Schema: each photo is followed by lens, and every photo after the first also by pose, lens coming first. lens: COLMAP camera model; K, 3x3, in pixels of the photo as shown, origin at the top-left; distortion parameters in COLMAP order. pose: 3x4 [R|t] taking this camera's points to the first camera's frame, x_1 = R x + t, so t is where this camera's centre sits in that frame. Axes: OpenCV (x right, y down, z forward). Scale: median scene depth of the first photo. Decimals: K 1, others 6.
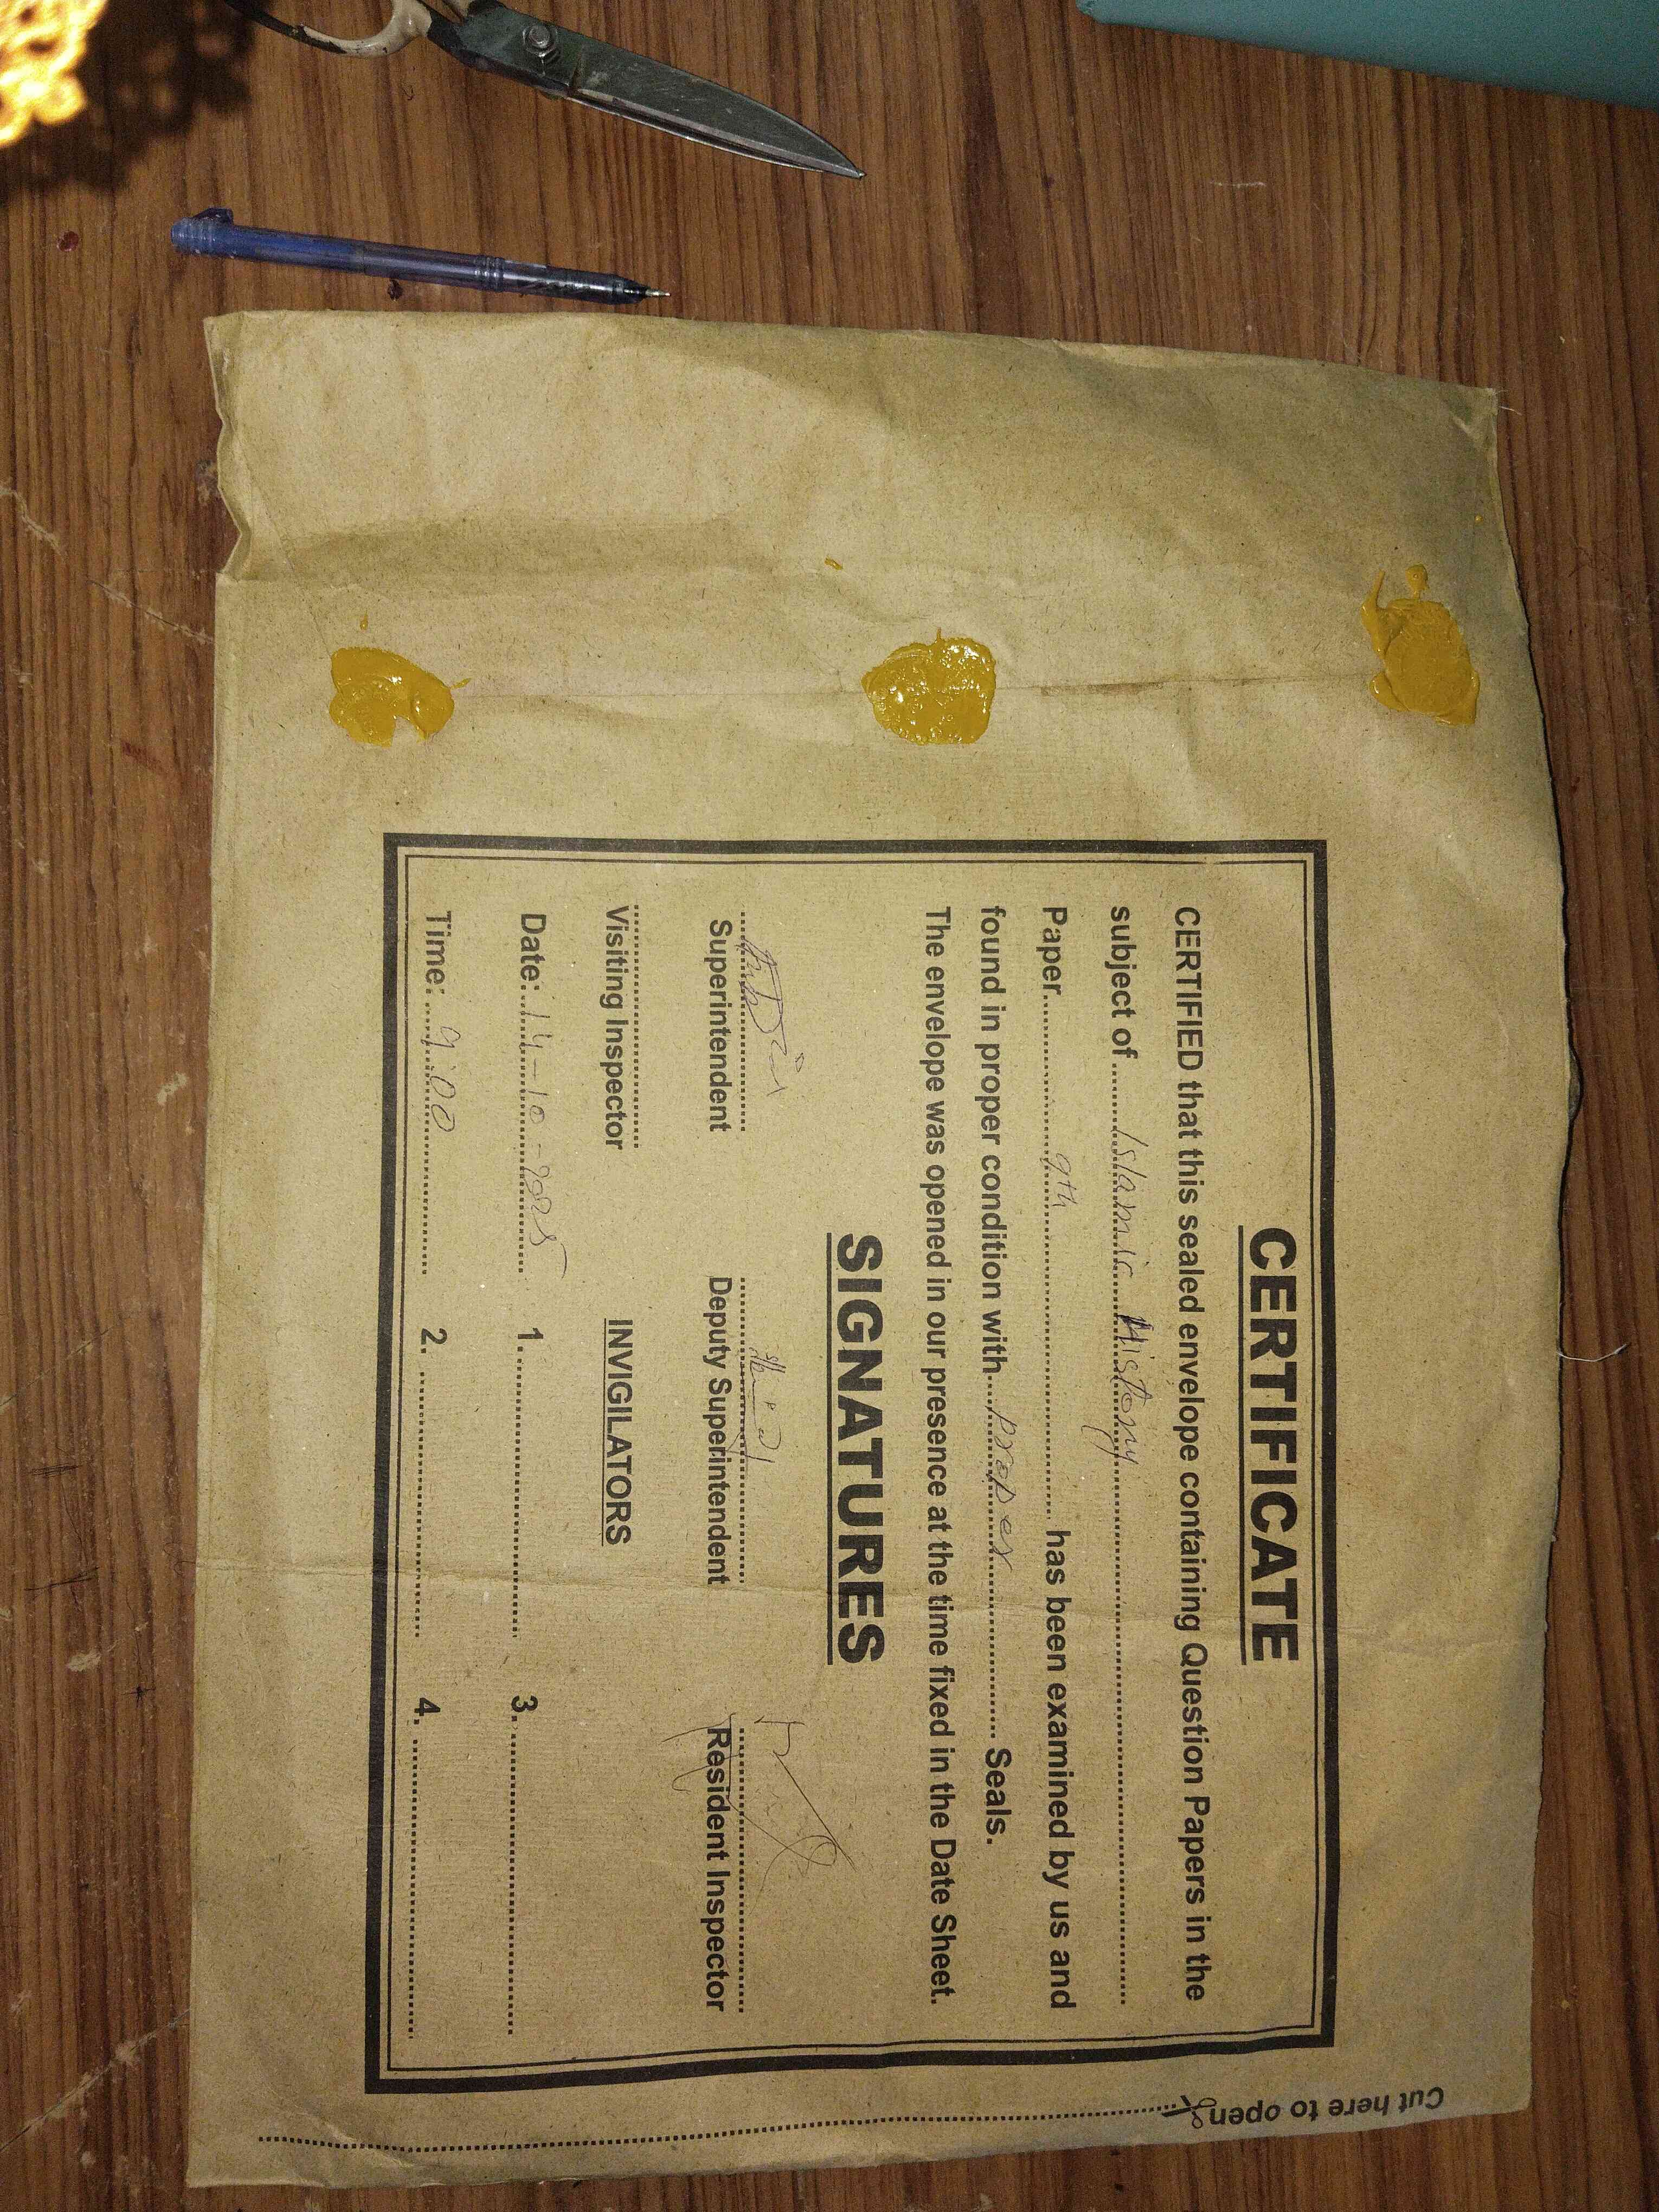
lens RADIAL K [[1791.5, 0, 821.0], [0, 1791.5, 1149.1], [0, 0, 1]] dist [0.252990, -0.003065]
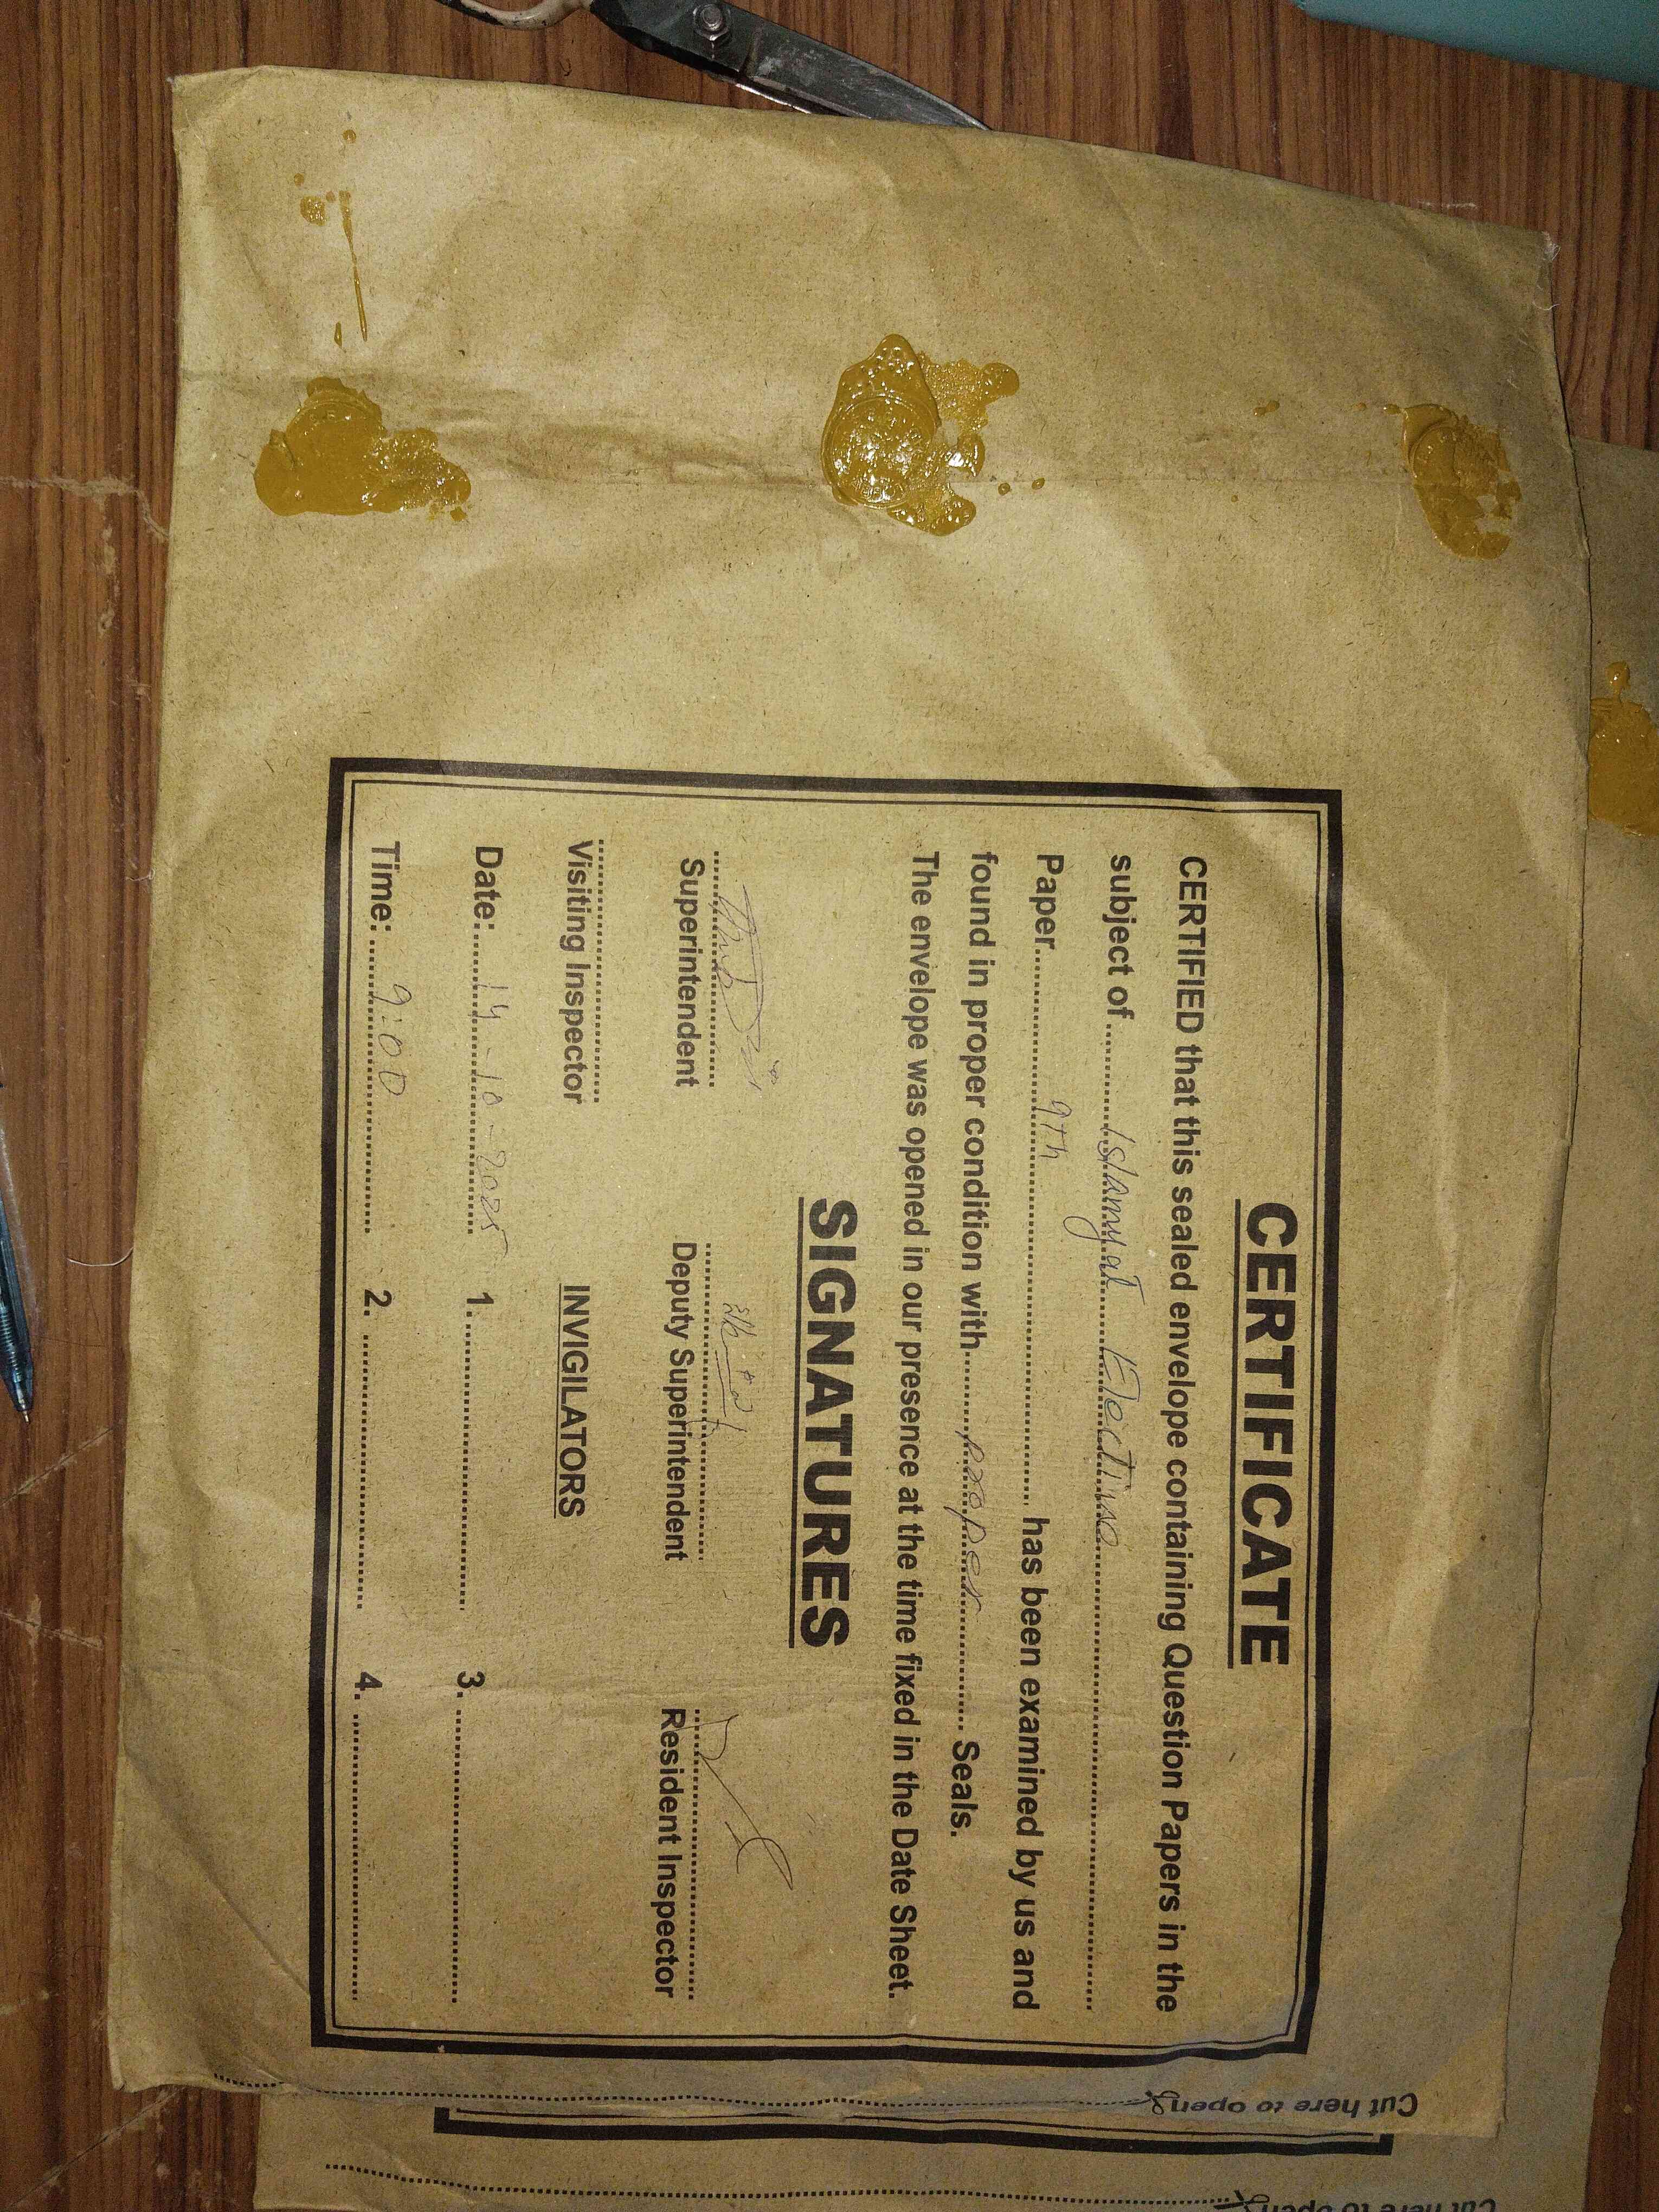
lens RADIAL K [[1680.9, 0, 823.0], [0, 1680.9, 1109.1], [0, 0, 1]] dist [0.149847, -0.000319]
pose [[0.999499, 0.021082, 0.023590, -0.006052], [-0.021013, 0.999774, -0.003169, 0.003162], [-0.023652, 0.002671, 0.999717, 0.125378]]
